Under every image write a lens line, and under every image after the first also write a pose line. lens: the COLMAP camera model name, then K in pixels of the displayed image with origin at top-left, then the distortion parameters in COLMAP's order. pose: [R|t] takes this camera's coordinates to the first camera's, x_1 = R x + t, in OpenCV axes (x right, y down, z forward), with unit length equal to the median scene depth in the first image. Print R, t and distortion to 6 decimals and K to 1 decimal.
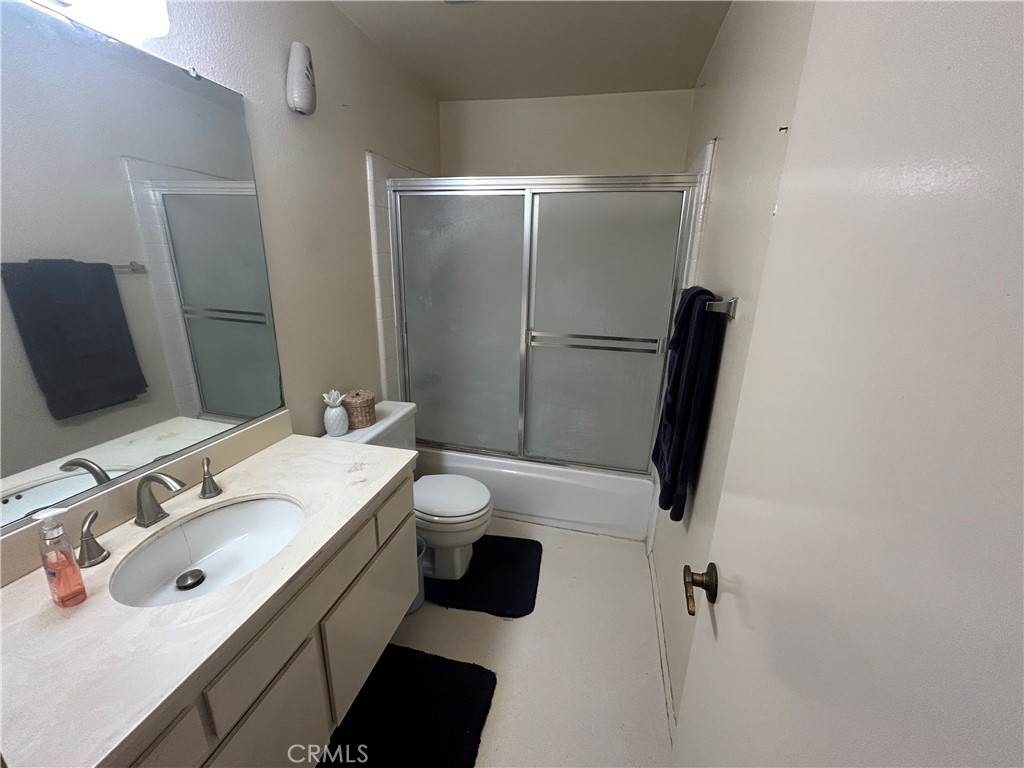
lens RADIAL K [[411.7, 0, 511.5], [0, 411.7, 385.4], [0, 0, 1]] dist [-0.003808, 0.000356]
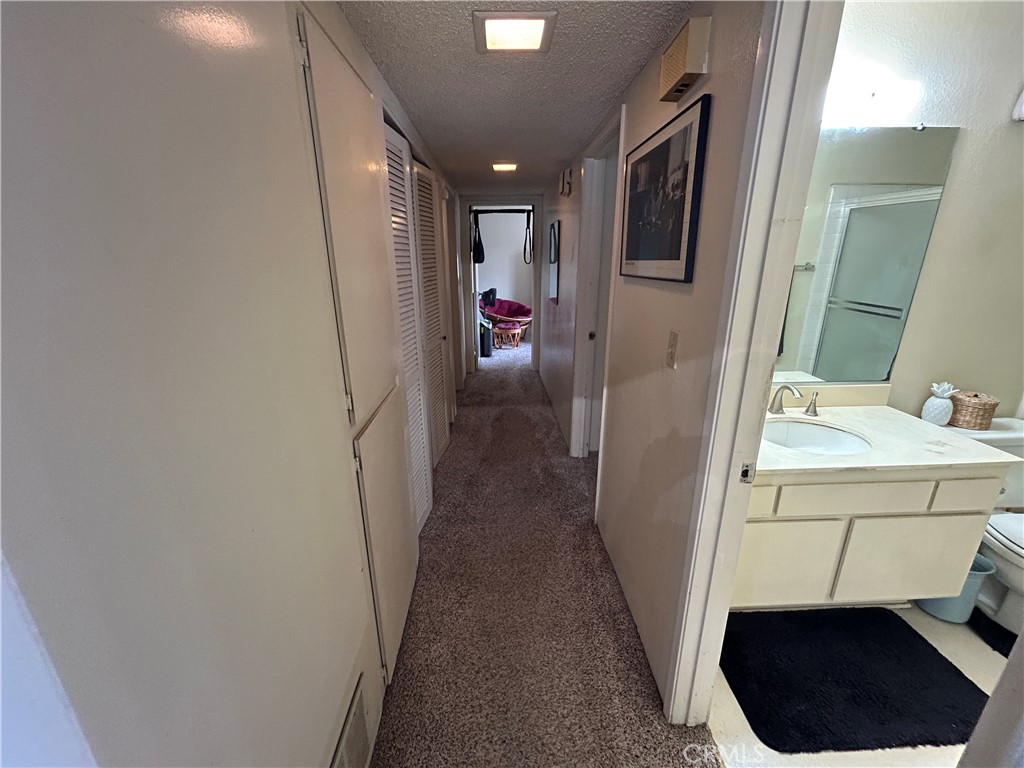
lens RADIAL K [[411.7, 0, 511.9], [0, 411.7, 382.2], [0, 0, 1]] dist [-0.003808, 0.000356]
pose [[0.273439, 0.258669, -0.926456, 0.225585], [-0.267432, 0.945633, 0.185092, 0.109644], [0.923965, 0.197152, 0.327749, -0.356398]]
